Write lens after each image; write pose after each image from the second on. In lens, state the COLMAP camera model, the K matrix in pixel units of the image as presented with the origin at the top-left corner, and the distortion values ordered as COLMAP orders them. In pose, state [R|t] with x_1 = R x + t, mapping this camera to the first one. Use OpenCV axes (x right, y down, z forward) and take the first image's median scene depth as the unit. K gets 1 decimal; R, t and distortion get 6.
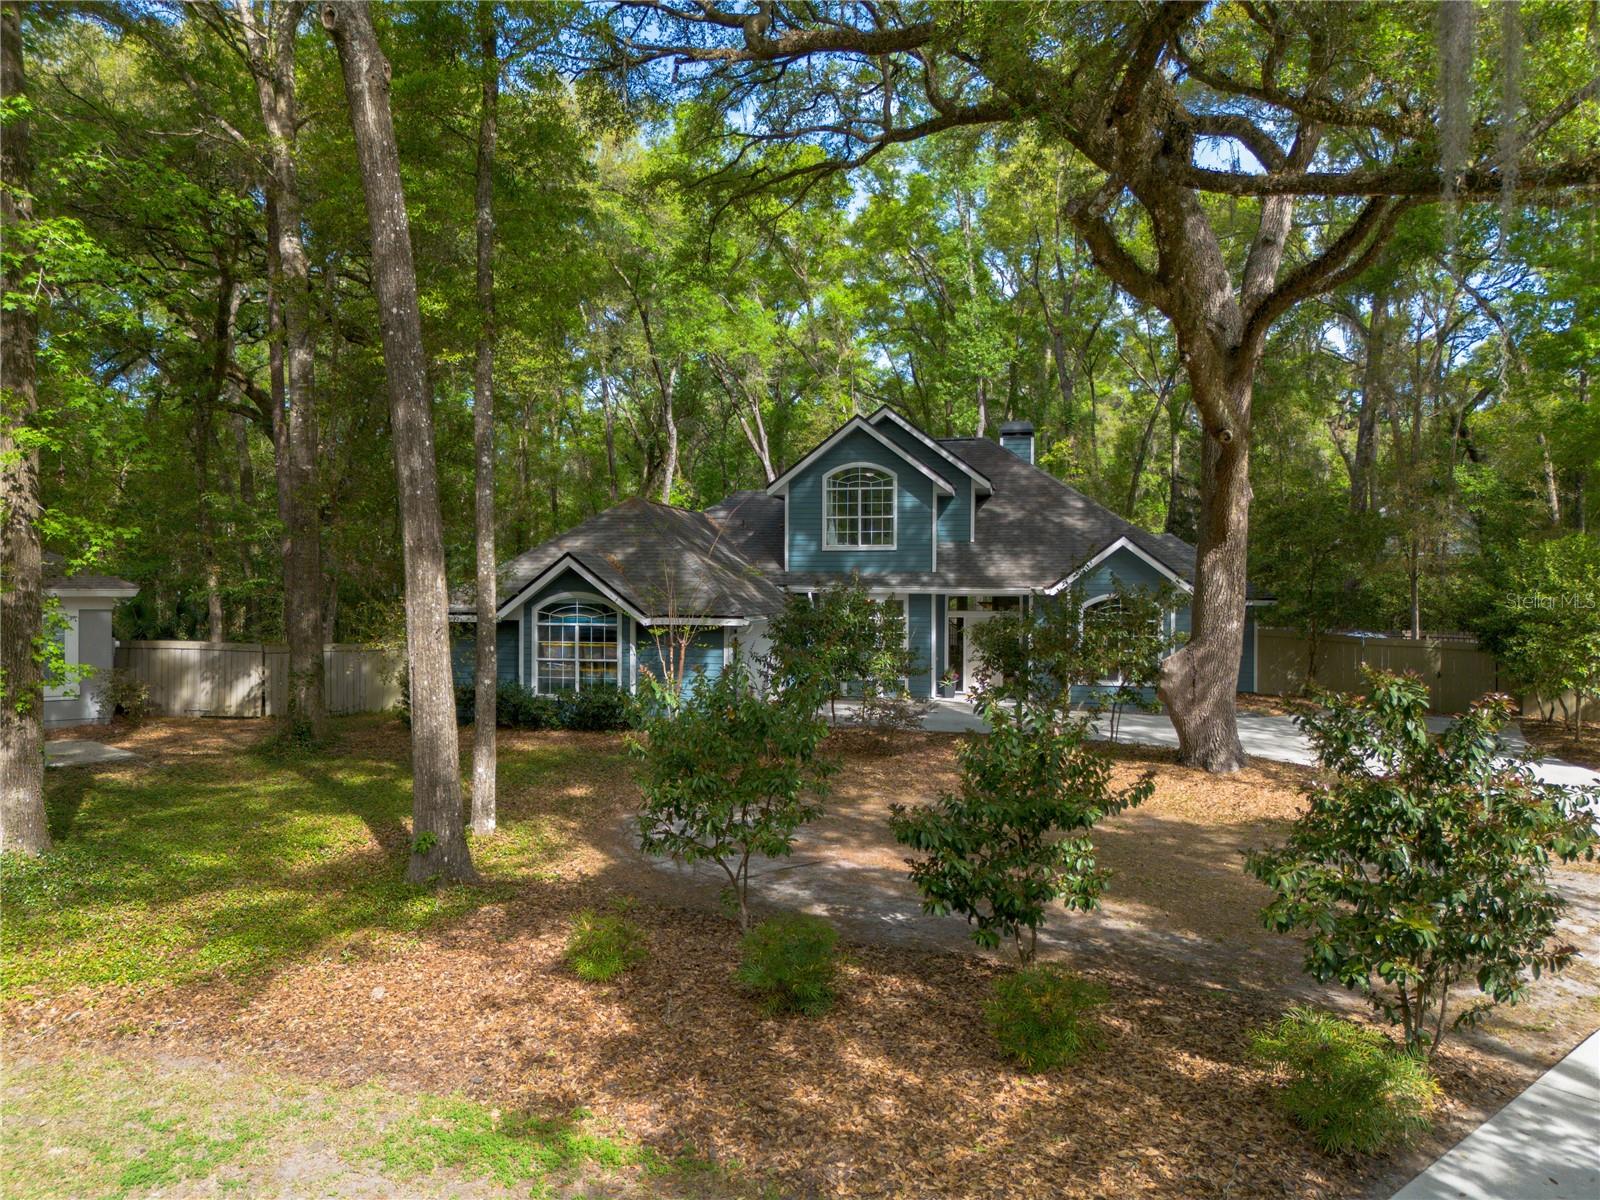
lens RADIAL K [[1108.0, 0, 786.4], [0, 1108.0, 601.5], [0, 0, 1]] dist [0.008066, 0.000801]
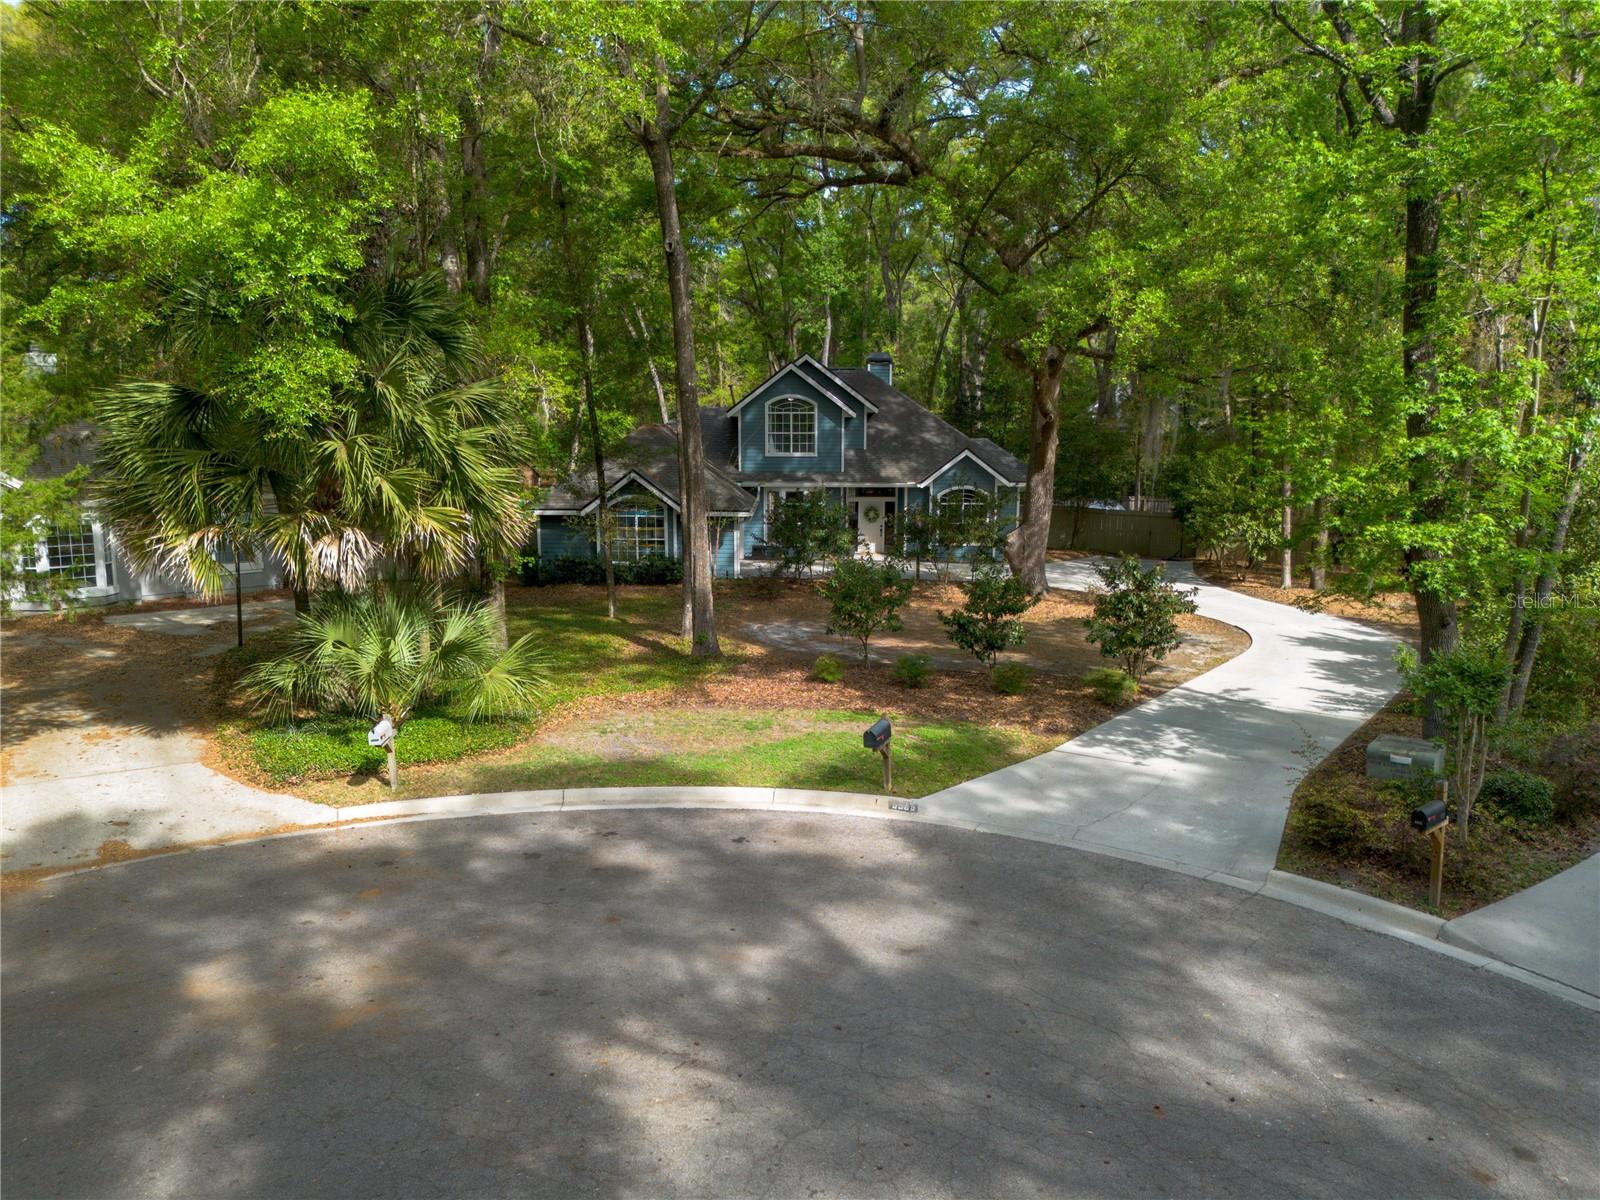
lens RADIAL K [[1115.9, 0, 799.3], [0, 1115.9, 609.7], [0, 0, 1]] dist [0.074050, -0.056803]
pose [[0.974697, -0.036515, 0.220529, -0.254118], [0.004412, 0.989518, 0.144342, -0.058890], [-0.223488, -0.139716, 0.964641, -0.443061]]
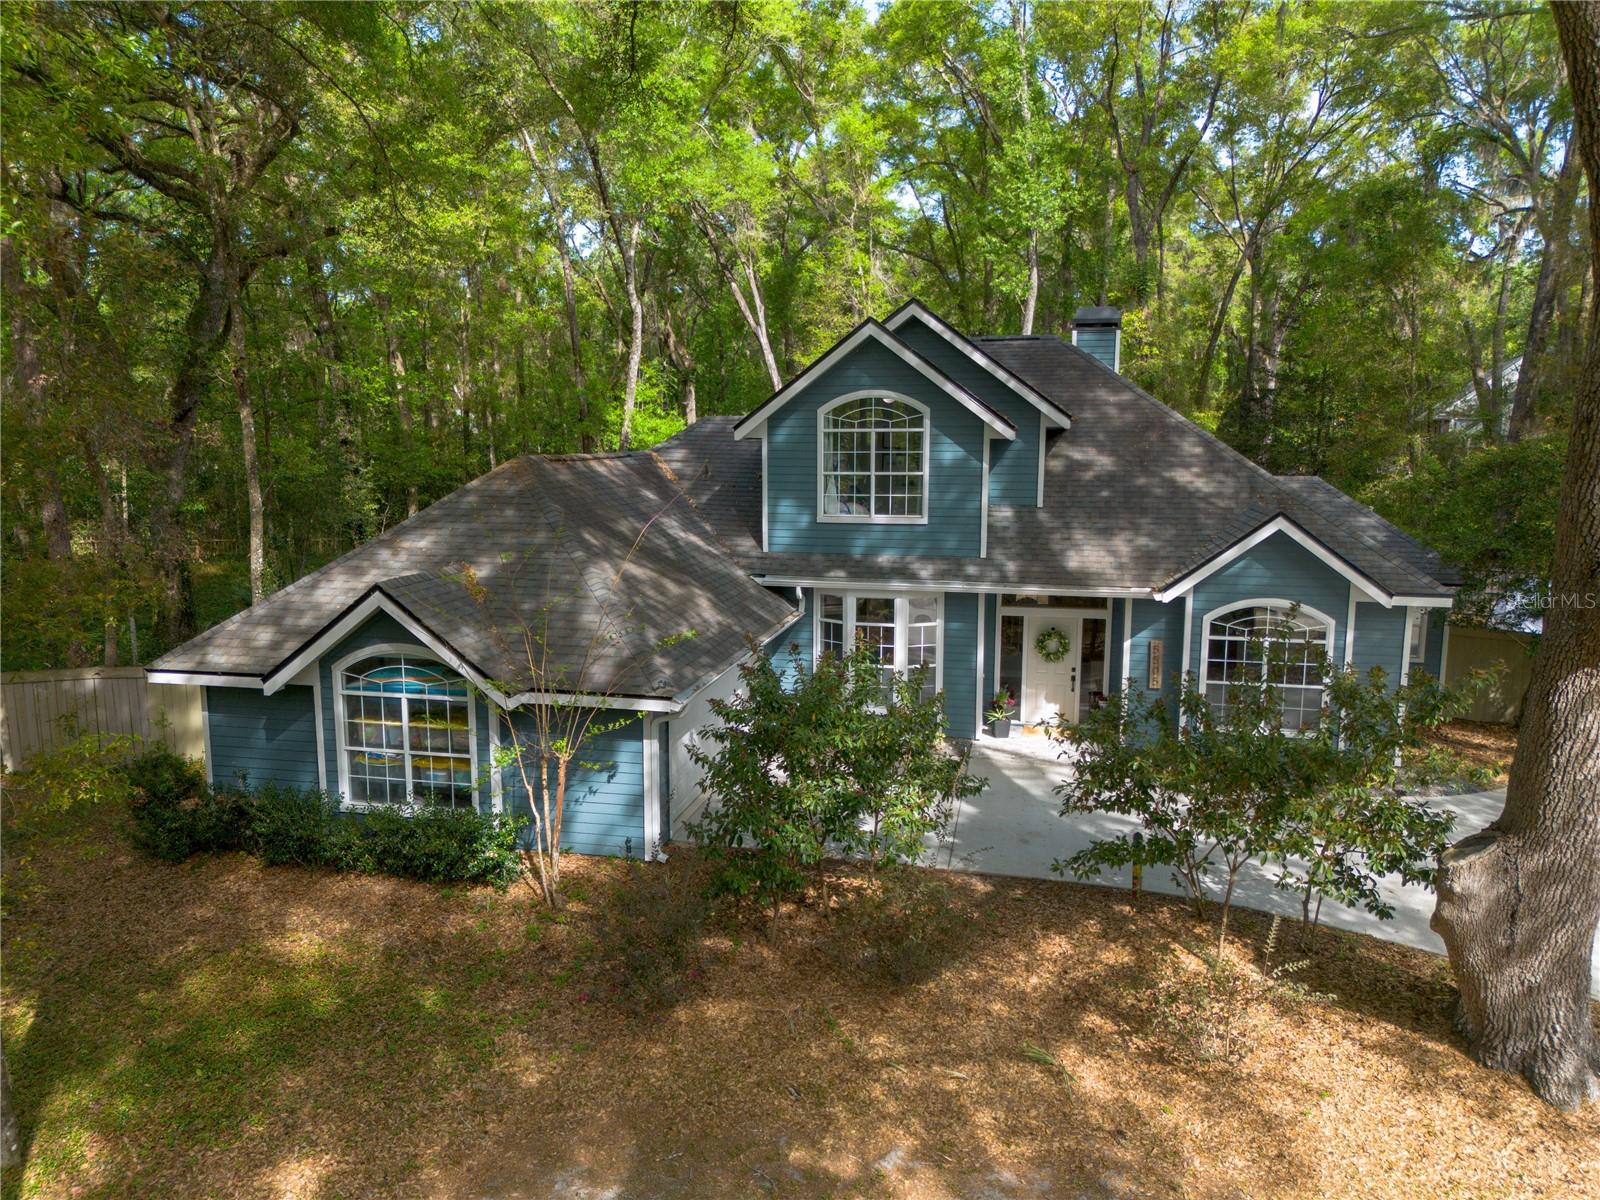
lens RADIAL K [[1101.3, 0, 800.0], [0, 1101.3, 600.0], [0, 0, 1]] dist [0.011223, 0.005625]
pose [[0.999958, -0.003000, -0.008679, 0.027431], [0.004191, 0.990054, 0.140624, -0.093717], [0.008171, -0.140655, 0.990025, 0.329926]]
